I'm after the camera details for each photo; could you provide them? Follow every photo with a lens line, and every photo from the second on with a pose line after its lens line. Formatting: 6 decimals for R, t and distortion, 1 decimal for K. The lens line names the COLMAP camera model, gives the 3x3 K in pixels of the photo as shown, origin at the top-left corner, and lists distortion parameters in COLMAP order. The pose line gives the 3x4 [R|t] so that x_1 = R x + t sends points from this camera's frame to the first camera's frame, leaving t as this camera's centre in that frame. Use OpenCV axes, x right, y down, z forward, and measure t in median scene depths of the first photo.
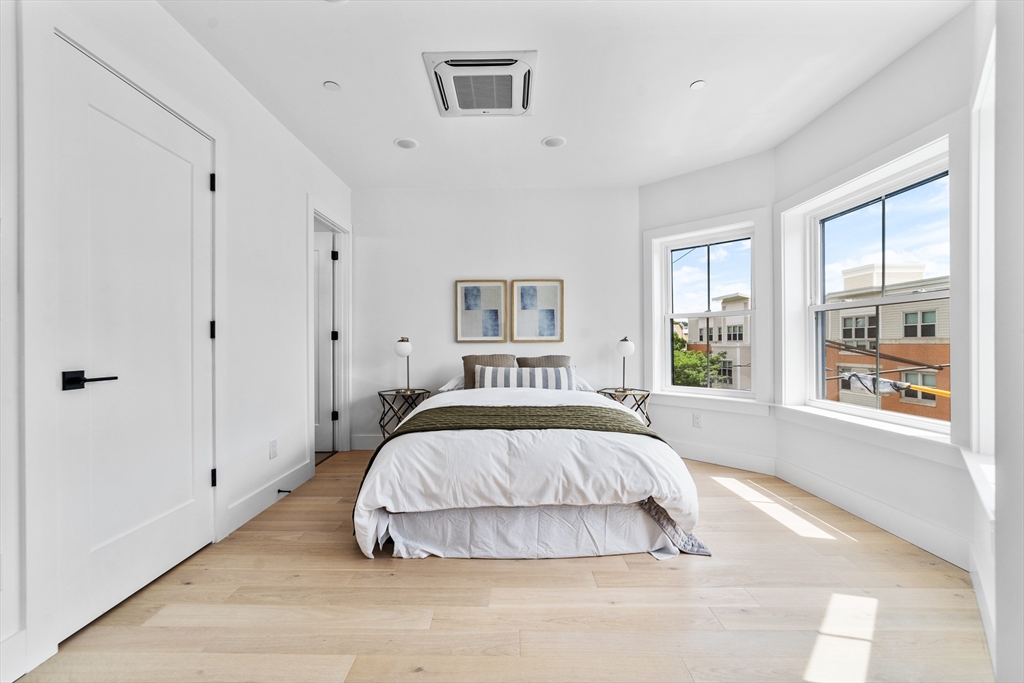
lens RADIAL K [[407.5, 0, 507.3], [0, 407.5, 338.2], [0, 0, 1]] dist [-0.019877, 0.008194]
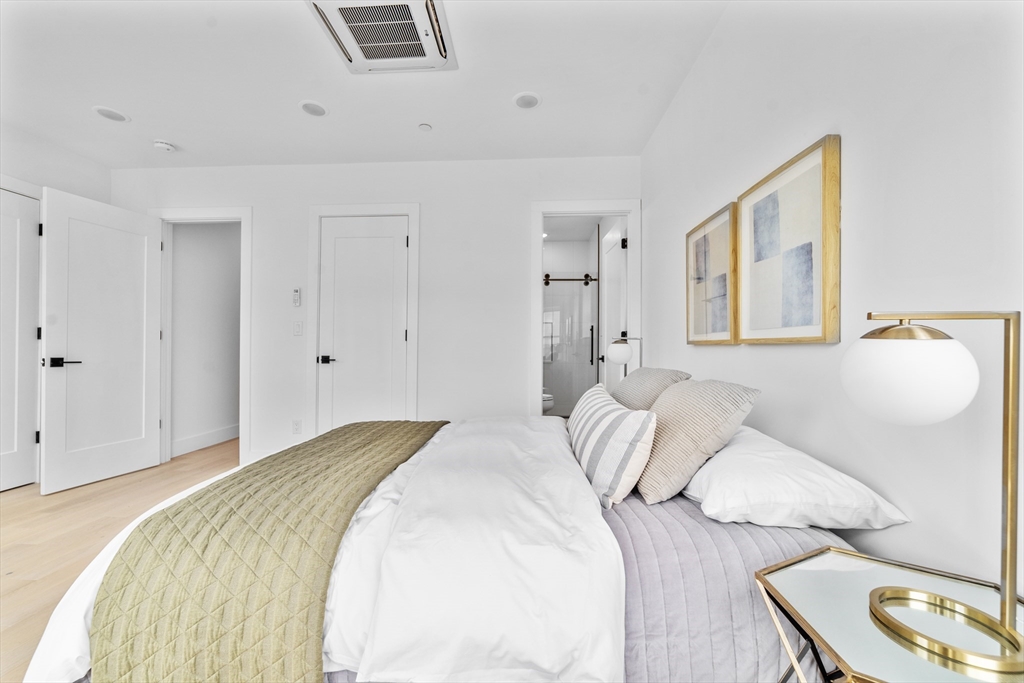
lens RADIAL K [[407.4, 0, 503.5], [0, 407.4, 345.8], [0, 0, 1]] dist [-0.022018, 0.007683]
pose [[-0.055987, 0.006664, -0.998409, 0.440608], [0.008420, 0.999945, 0.006202, 0.006546], [0.998396, -0.008059, -0.056040, 0.777302]]
